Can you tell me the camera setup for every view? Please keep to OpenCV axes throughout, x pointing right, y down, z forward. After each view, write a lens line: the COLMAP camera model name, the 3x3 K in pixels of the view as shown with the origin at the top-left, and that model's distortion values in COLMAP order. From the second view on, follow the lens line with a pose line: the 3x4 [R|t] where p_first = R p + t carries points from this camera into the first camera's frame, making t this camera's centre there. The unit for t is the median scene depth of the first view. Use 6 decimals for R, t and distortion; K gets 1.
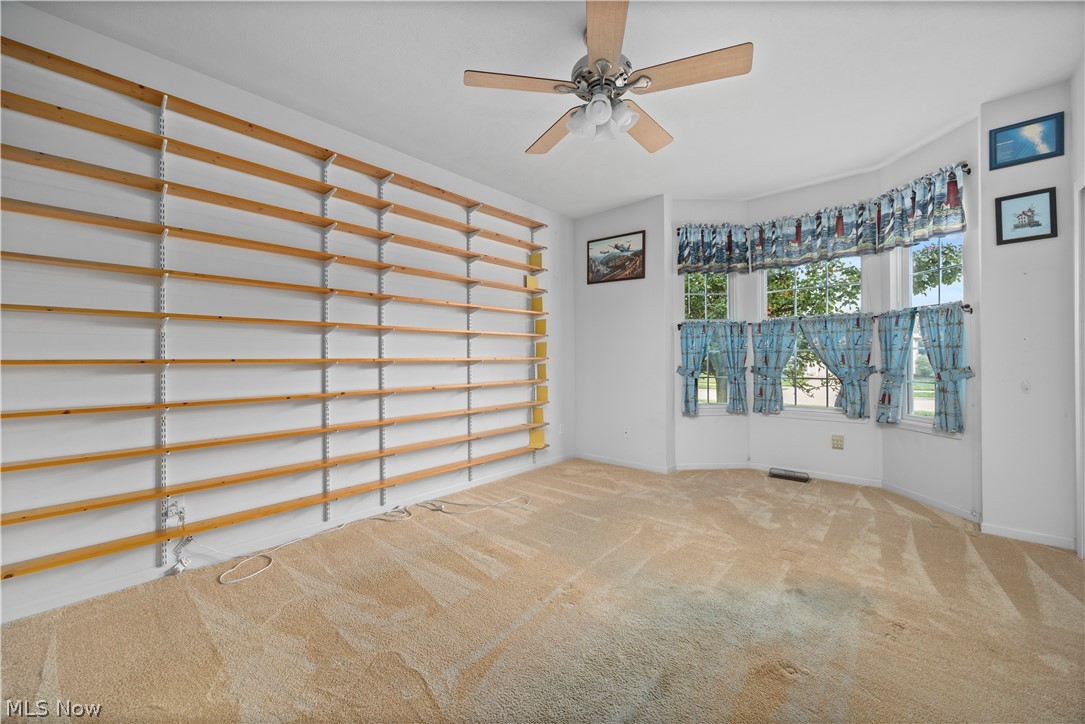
lens RADIAL K [[442.7, 0, 541.0], [0, 442.7, 360.8], [0, 0, 1]] dist [0.004584, -0.000908]
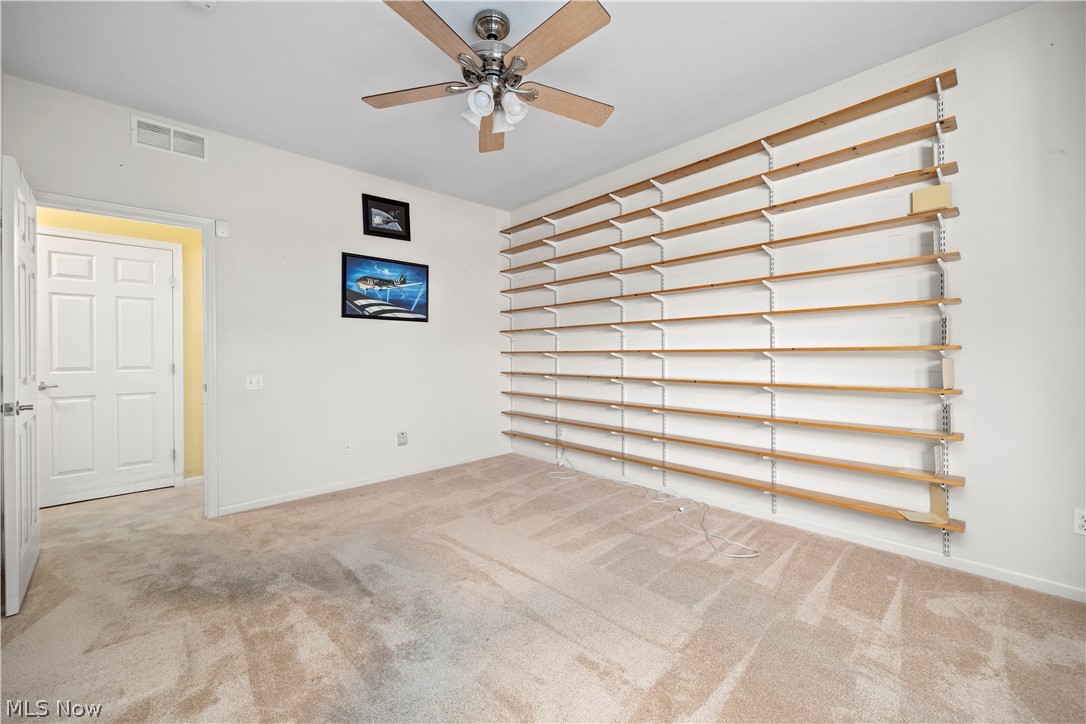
lens RADIAL K [[443.1, 0, 542.7], [0, 443.1, 353.4], [0, 0, 1]] dist [0.004584, -0.000908]
pose [[-0.128430, 0.009614, -0.991672, 0.428797], [0.007294, 0.999935, 0.008750, -0.004509], [0.991692, -0.006110, -0.128491, 0.482780]]
